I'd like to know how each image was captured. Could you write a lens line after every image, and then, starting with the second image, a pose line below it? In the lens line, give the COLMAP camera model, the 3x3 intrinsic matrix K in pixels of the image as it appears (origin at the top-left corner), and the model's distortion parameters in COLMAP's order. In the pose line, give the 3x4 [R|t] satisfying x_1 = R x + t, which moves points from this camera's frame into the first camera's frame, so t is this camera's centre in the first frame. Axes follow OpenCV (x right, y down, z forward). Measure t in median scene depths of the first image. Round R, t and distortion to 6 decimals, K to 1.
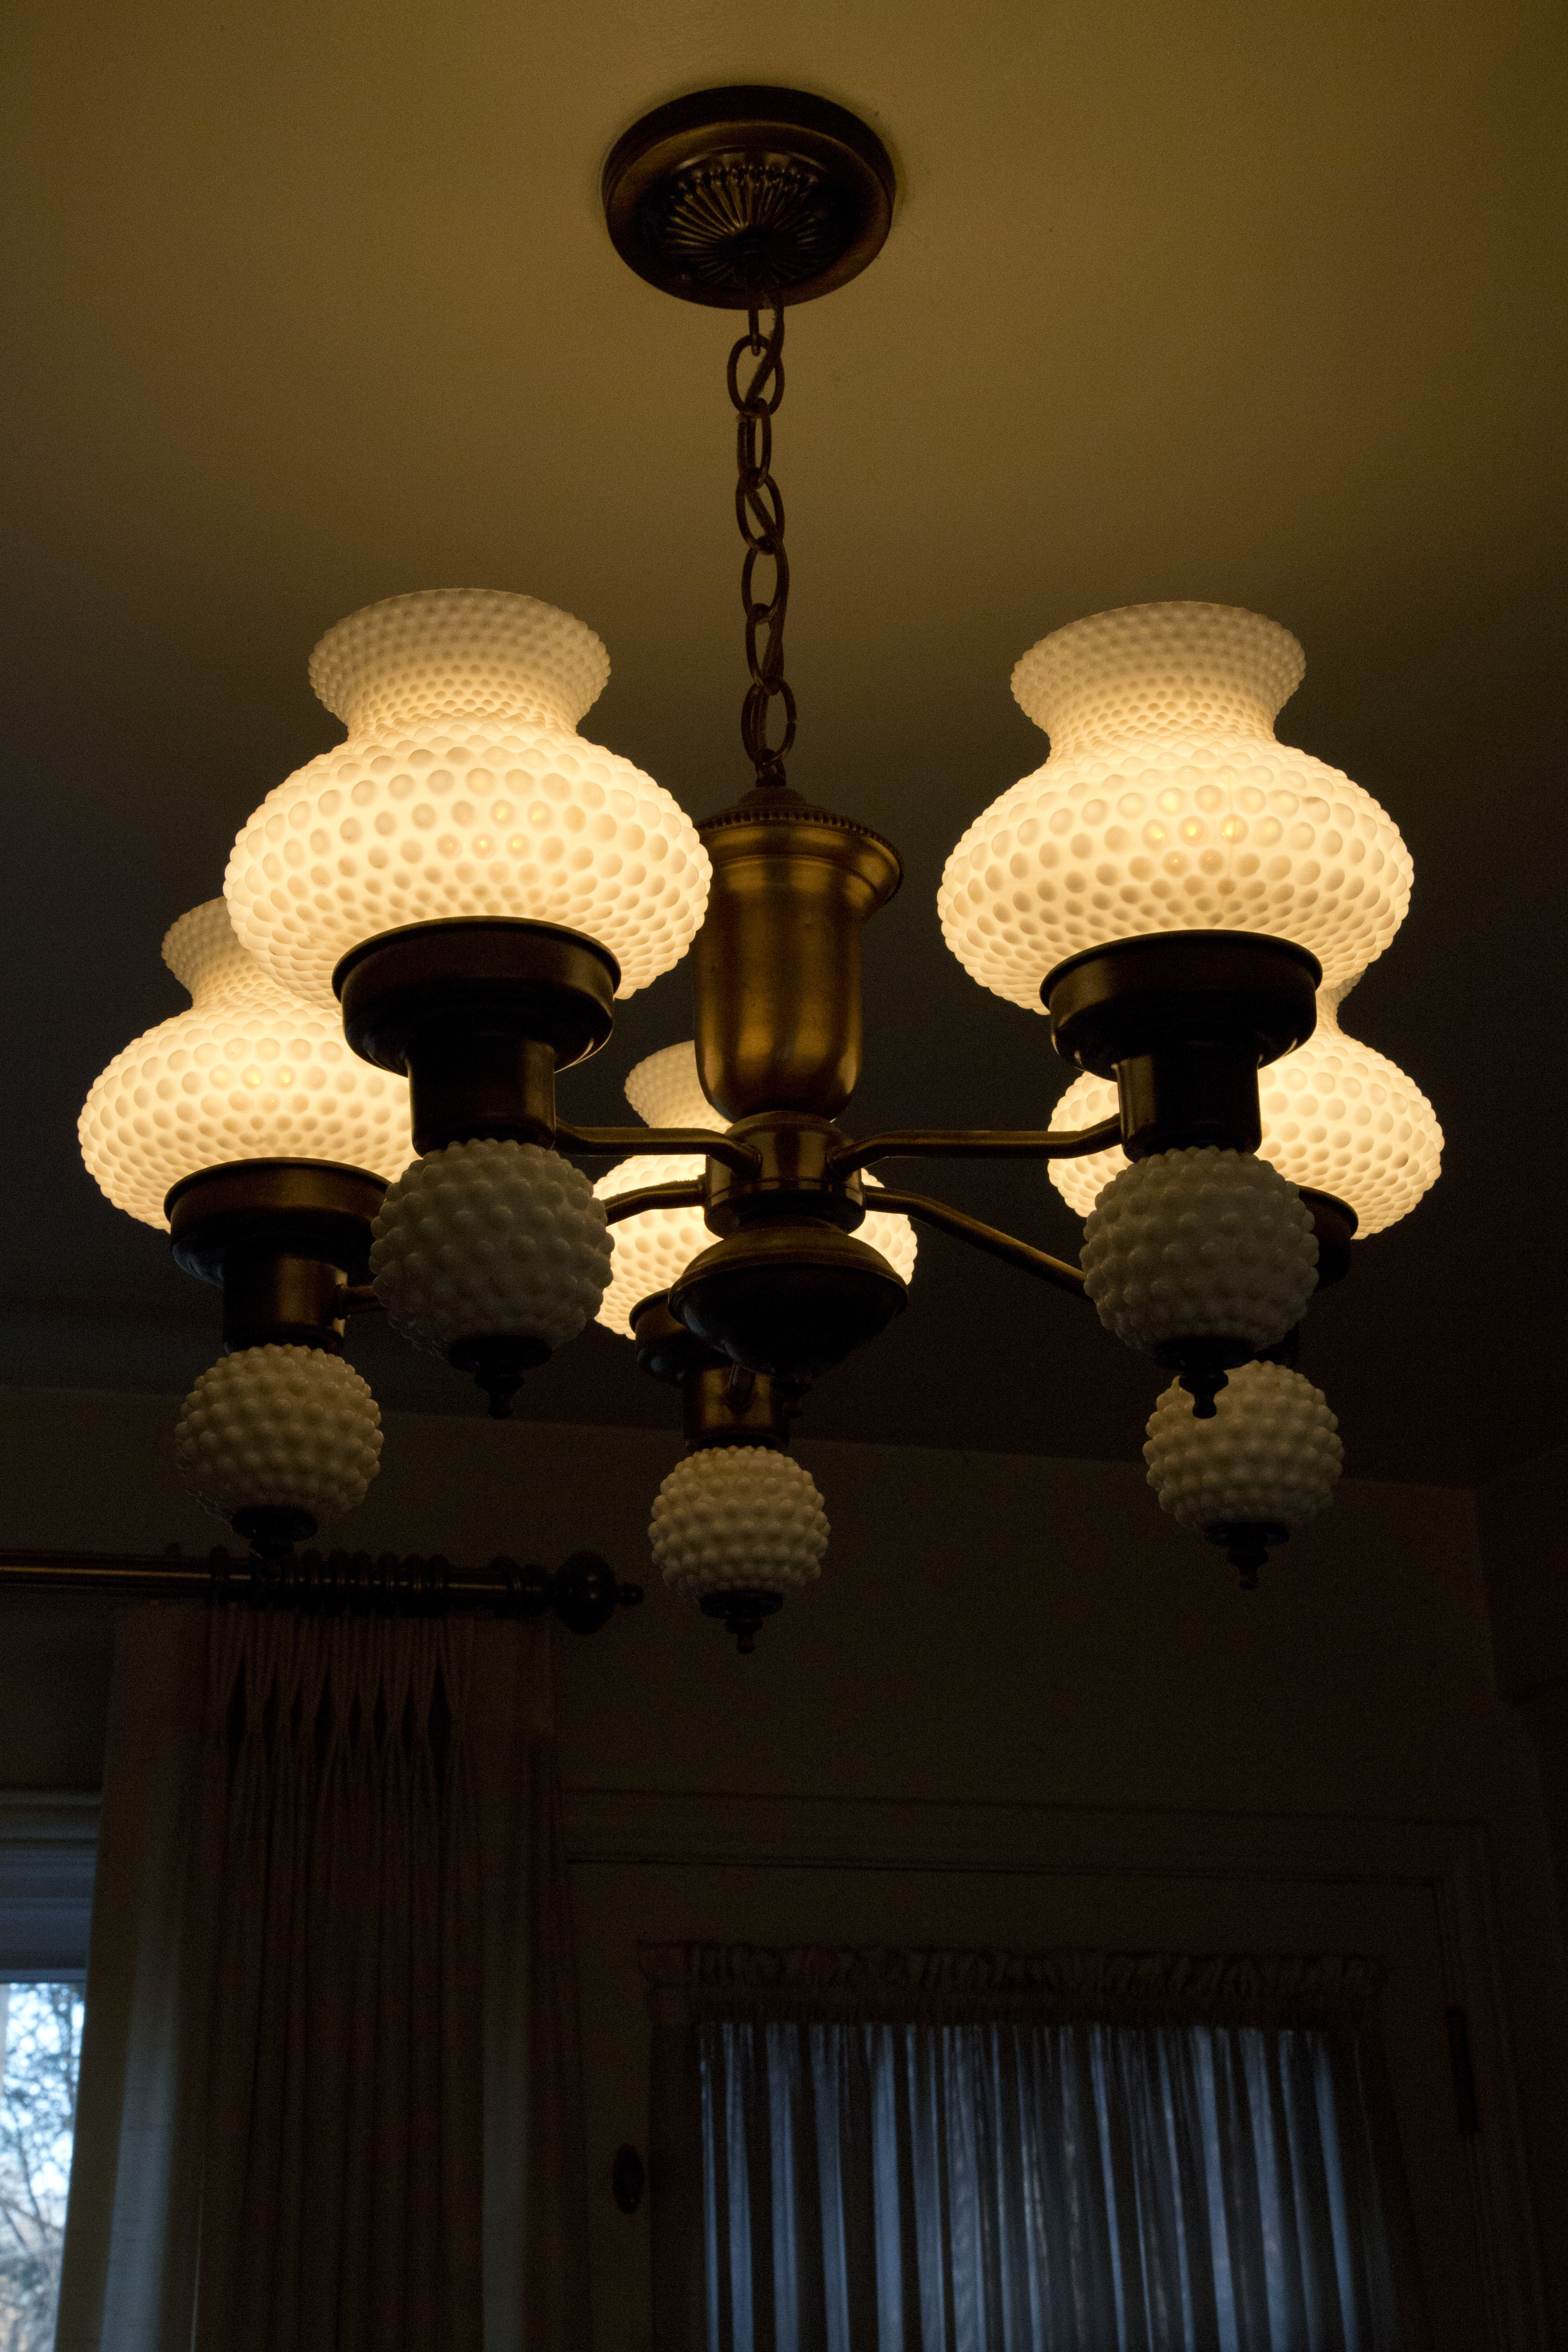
lens RADIAL K [[3108.5, 0, 777.5], [0, 3108.5, 1187.0], [0, 0, 1]] dist [0.041634, 0.000000]
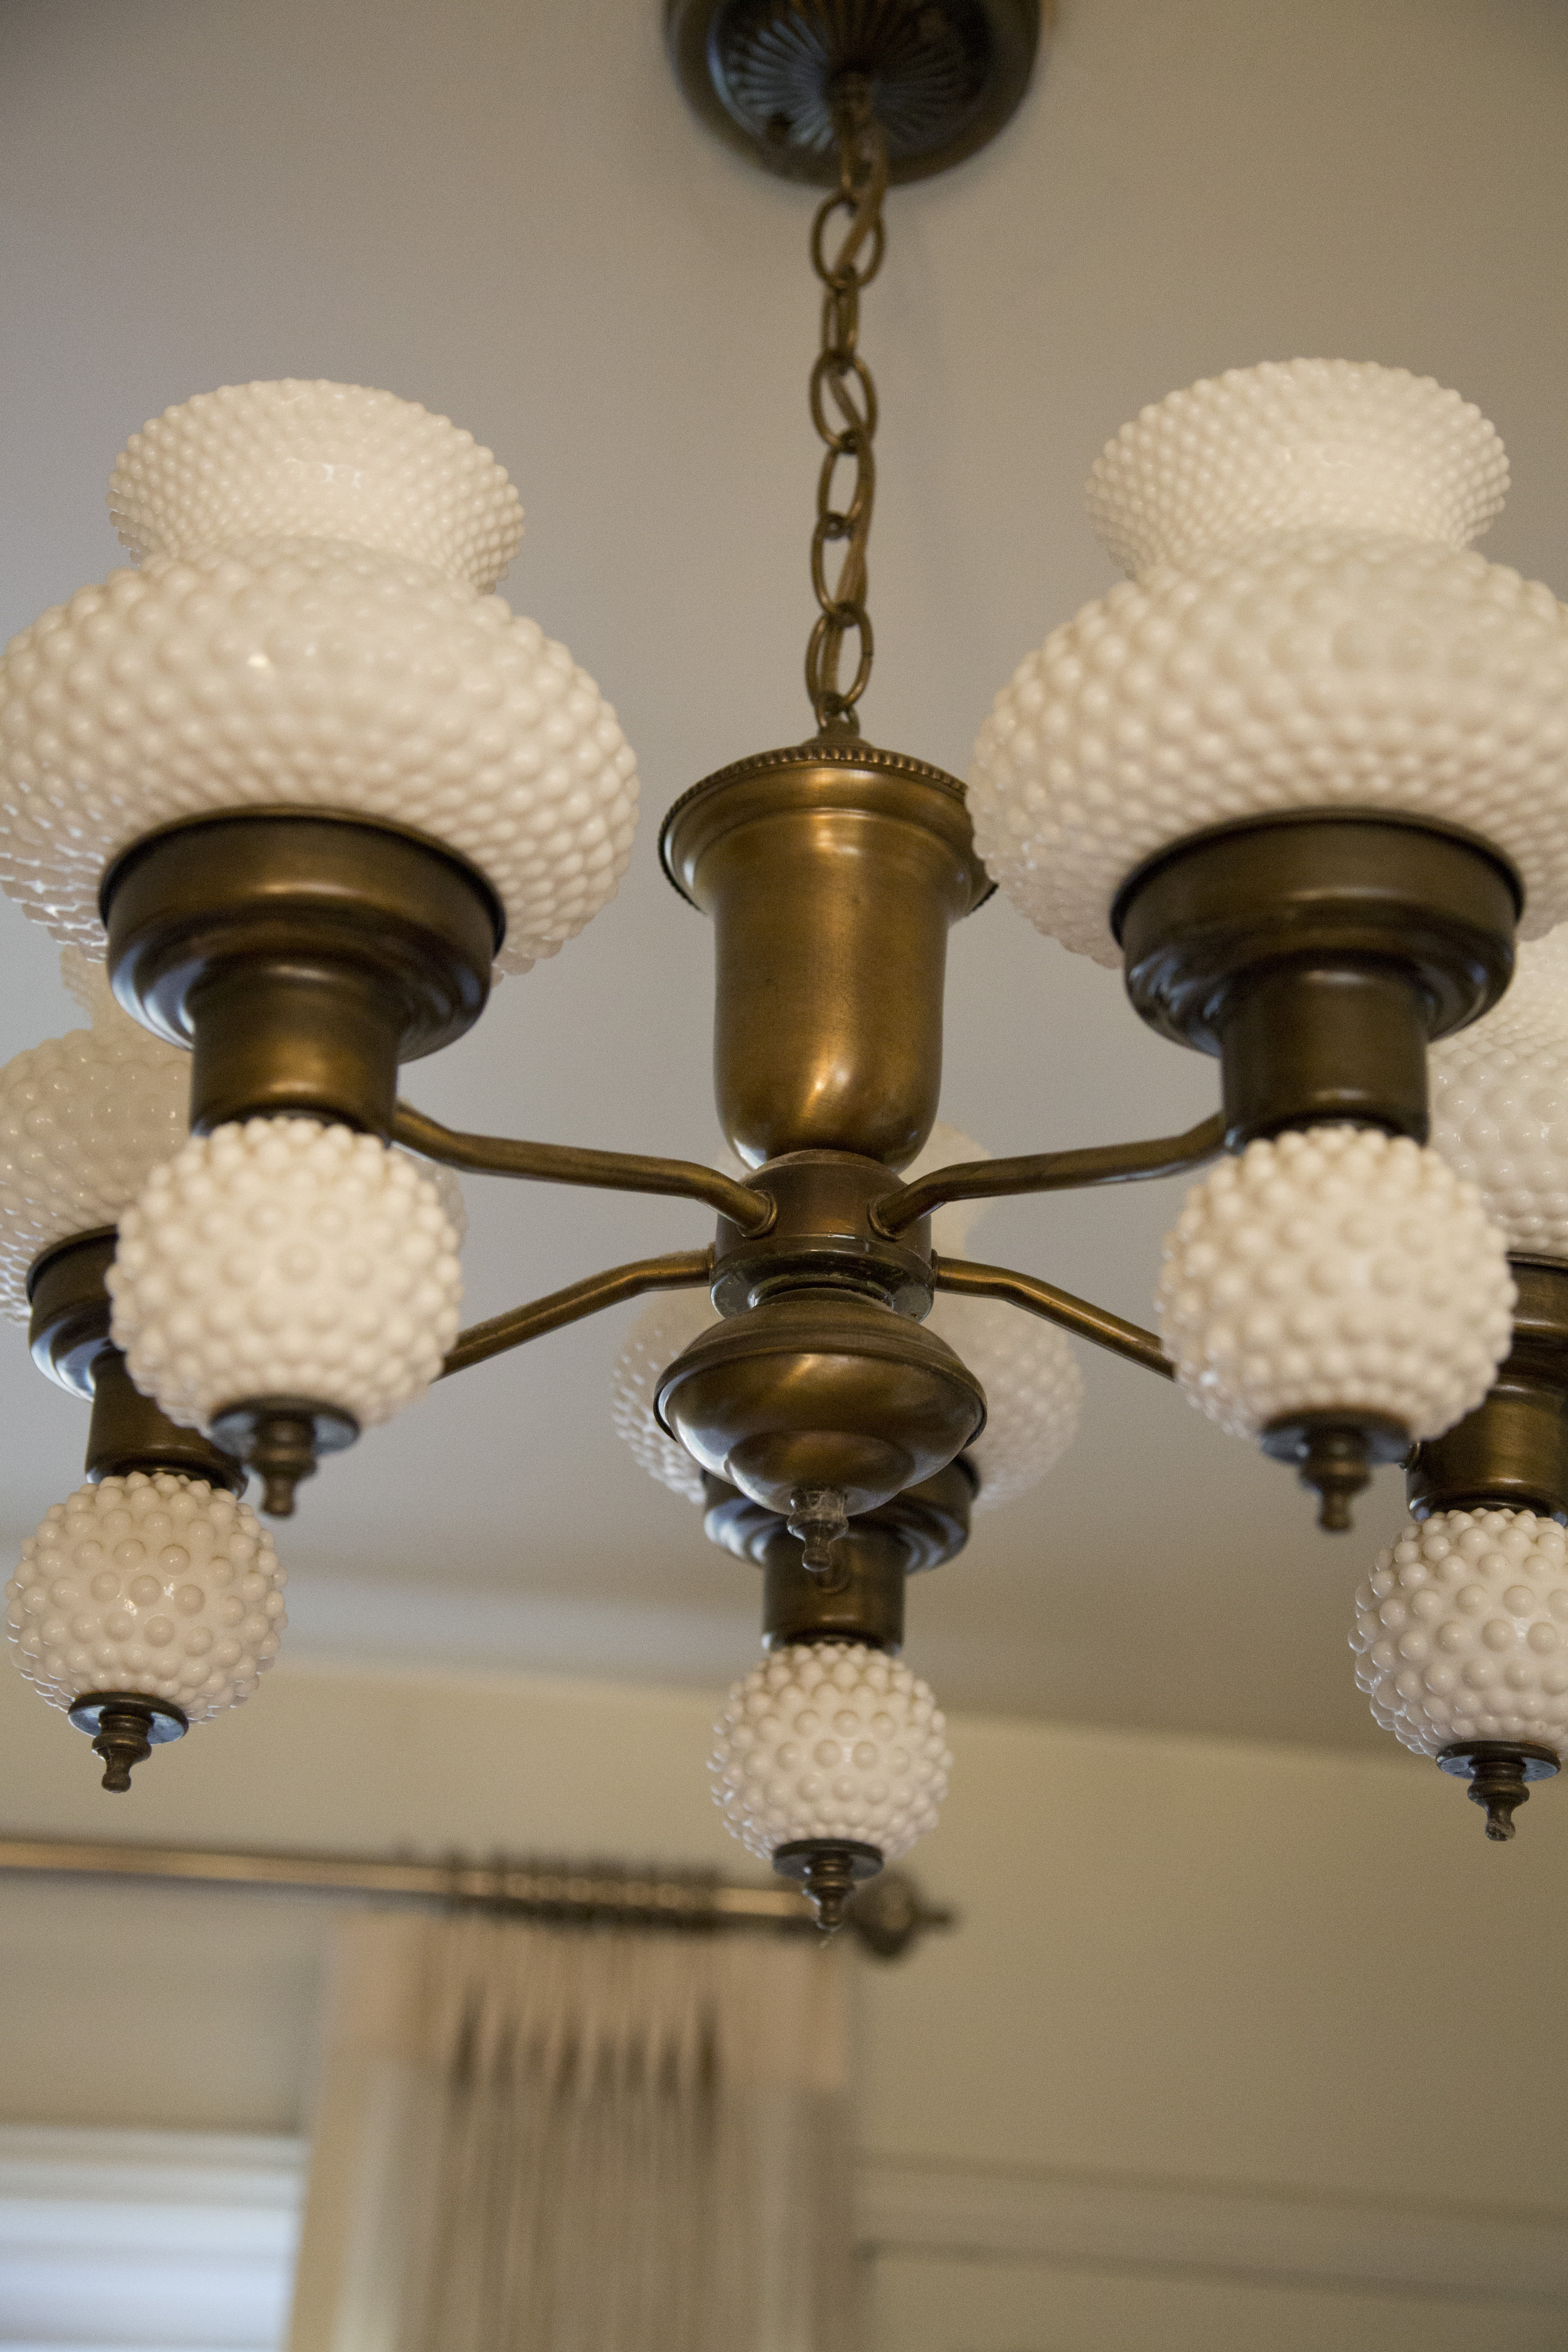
lens RADIAL K [[3250.5, 0, 781.5], [0, 3250.5, 1172.3], [0, 0, 1]] dist [0.090459, 0.000000]
pose [[0.987325, -0.011452, -0.158299, 0.105165], [-0.006122, 0.993903, -0.110084, 0.059784], [0.158595, 0.109658, 0.981235, 0.233151]]
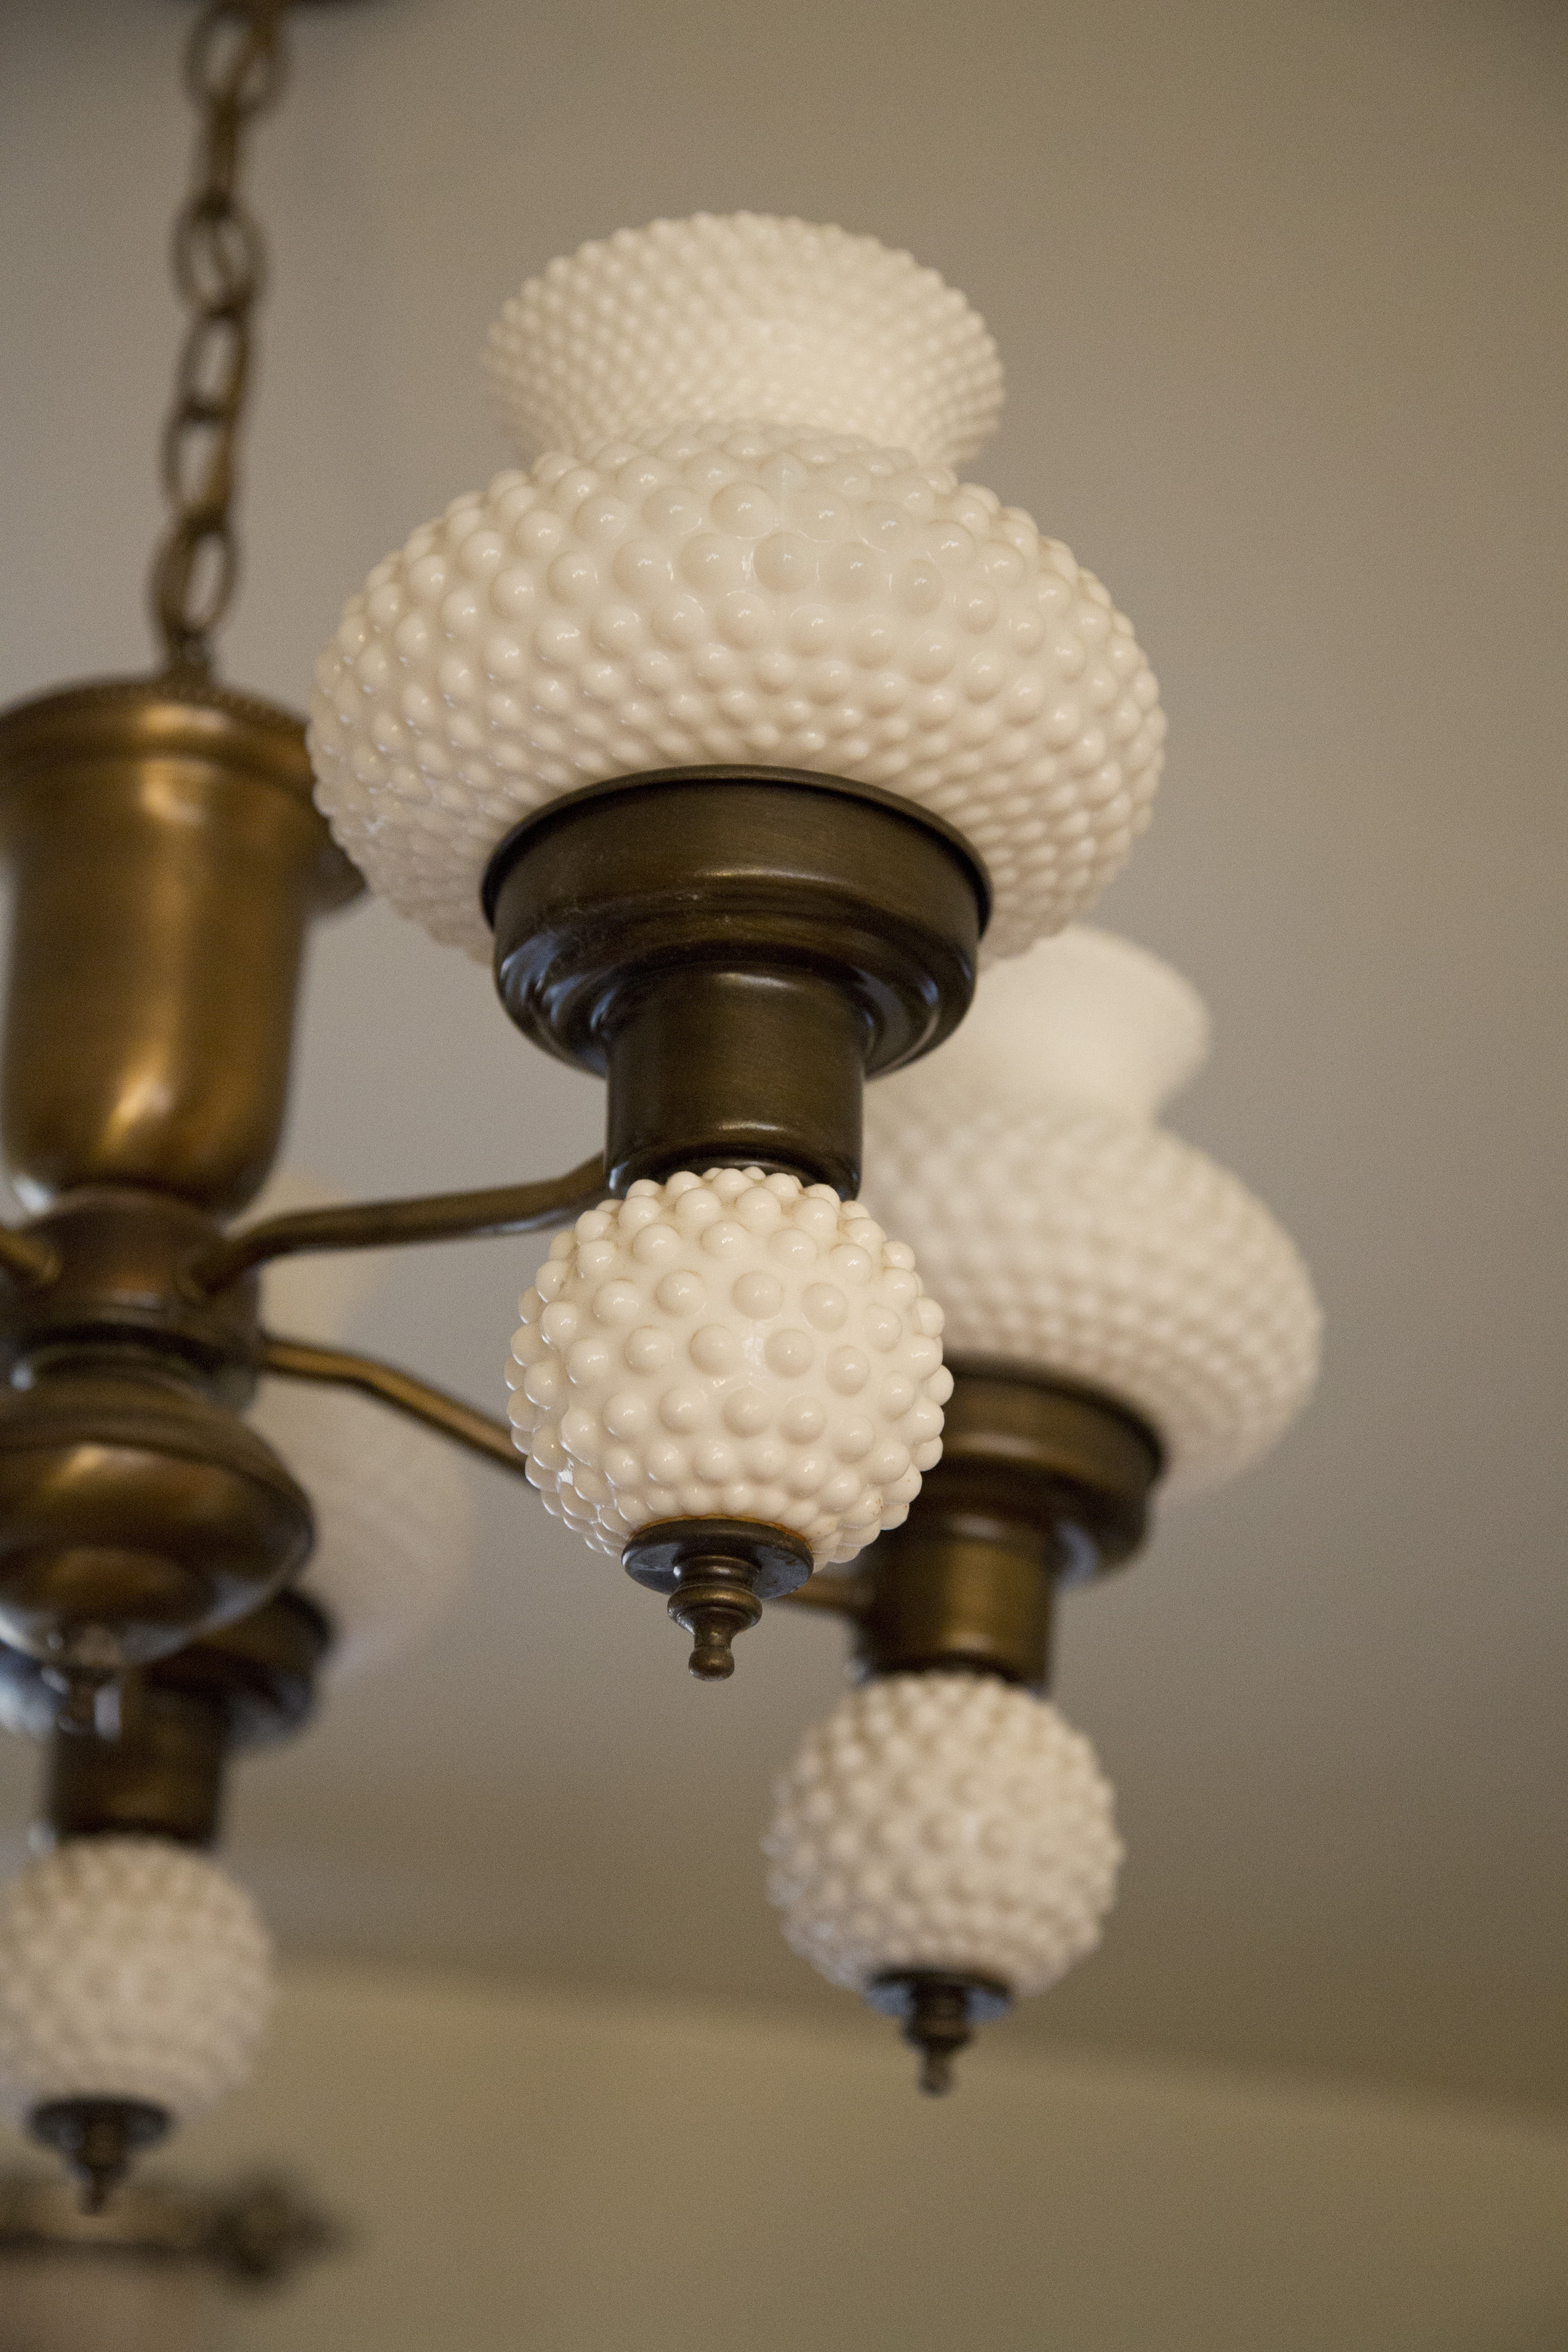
lens RADIAL K [[3954.2, 0, 790.6], [0, 3954.2, 1159.8], [0, 0, 1]] dist [0.179571, 0.000000]
pose [[0.999205, 0.031145, -0.024884, 0.131188], [-0.034635, 0.987294, -0.155081, 0.072552], [0.019737, 0.155820, 0.987588, 0.264212]]
